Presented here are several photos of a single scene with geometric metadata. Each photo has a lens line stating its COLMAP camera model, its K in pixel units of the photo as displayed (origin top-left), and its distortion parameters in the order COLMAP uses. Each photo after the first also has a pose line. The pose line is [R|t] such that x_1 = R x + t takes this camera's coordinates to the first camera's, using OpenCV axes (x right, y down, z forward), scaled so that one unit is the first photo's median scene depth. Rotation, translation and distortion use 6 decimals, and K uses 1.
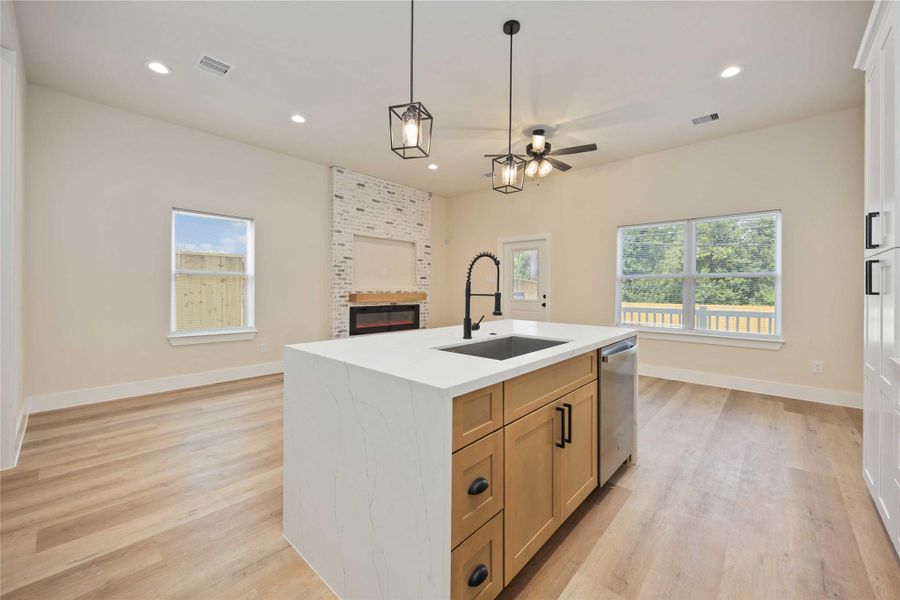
lens RADIAL K [[352.8, 0, 469.5], [0, 352.8, 288.3], [0, 0, 1]] dist [0.003785, 0.000070]
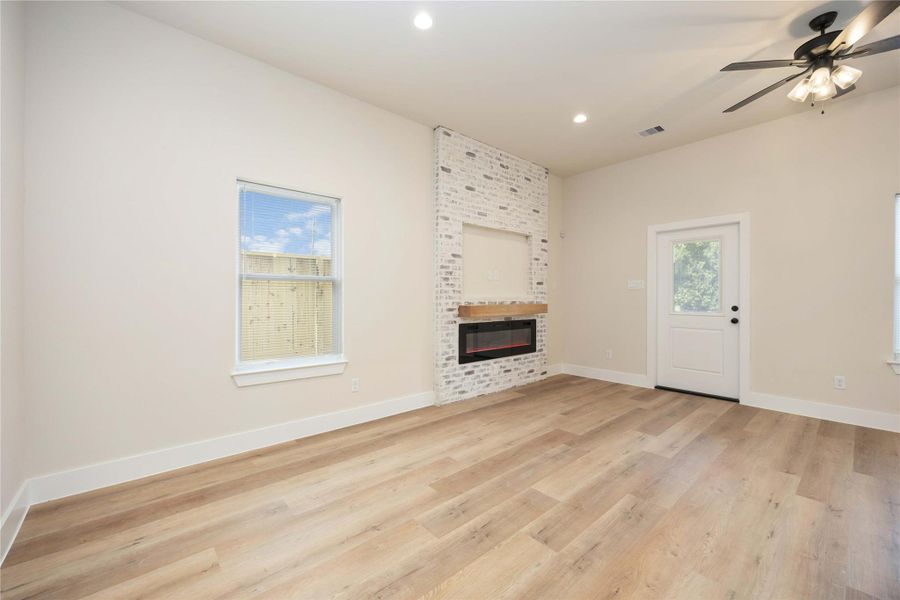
lens RADIAL K [[352.8, 0, 451.3], [0, 352.8, 295.6], [0, 0, 1]] dist [0.003785, 0.000070]
pose [[0.990292, -0.006835, -0.138837, -0.249398], [0.006235, 0.999969, -0.004752, -0.001685], [0.138865, 0.003840, 0.990304, 0.283635]]
